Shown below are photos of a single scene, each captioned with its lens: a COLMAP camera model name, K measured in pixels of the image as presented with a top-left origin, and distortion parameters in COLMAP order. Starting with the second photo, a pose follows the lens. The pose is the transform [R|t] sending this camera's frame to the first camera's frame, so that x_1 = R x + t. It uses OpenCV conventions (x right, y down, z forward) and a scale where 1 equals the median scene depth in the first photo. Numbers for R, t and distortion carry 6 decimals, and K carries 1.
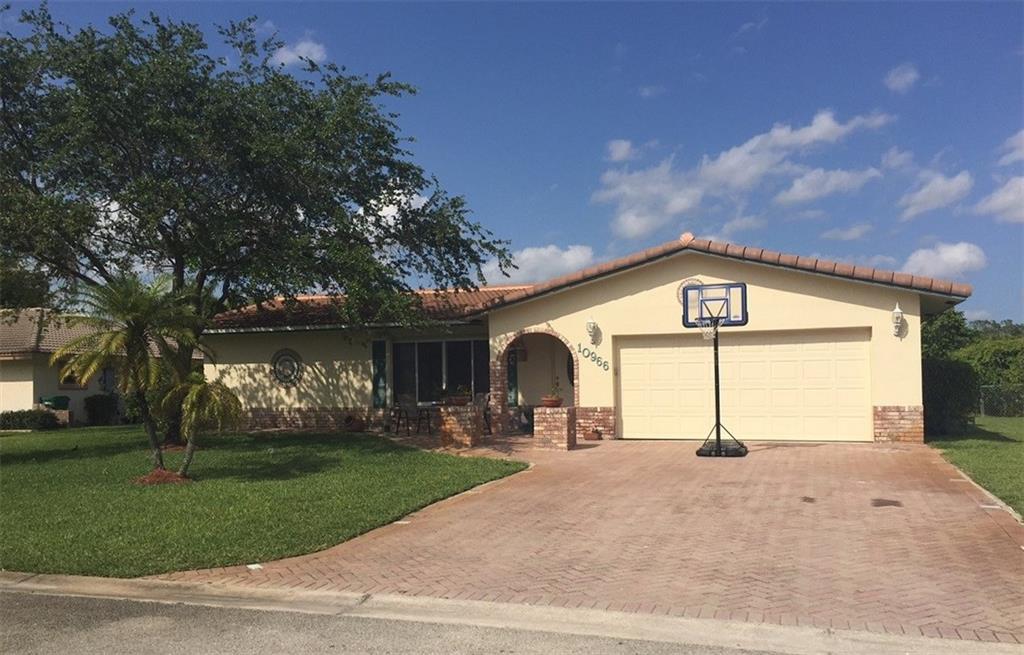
lens RADIAL K [[902.8, 0, 512.6], [0, 902.8, 330.0], [0, 0, 1]] dist [0.031752, -0.004019]
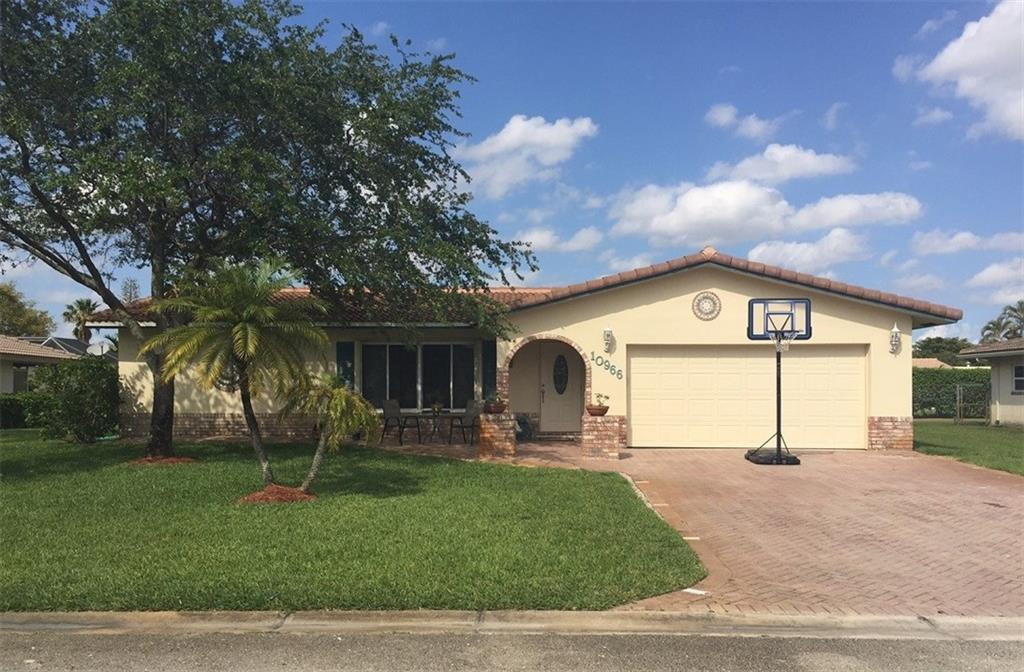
lens RADIAL K [[906.9, 0, 512.4], [0, 906.9, 333.7], [0, 0, 1]] dist [0.005409, 0.011022]
pose [[0.957966, 0.033402, 0.284930, -0.329982], [-0.032986, 0.999436, -0.006260, 0.005493], [-0.284979, -0.003402, 0.958528, 0.078764]]
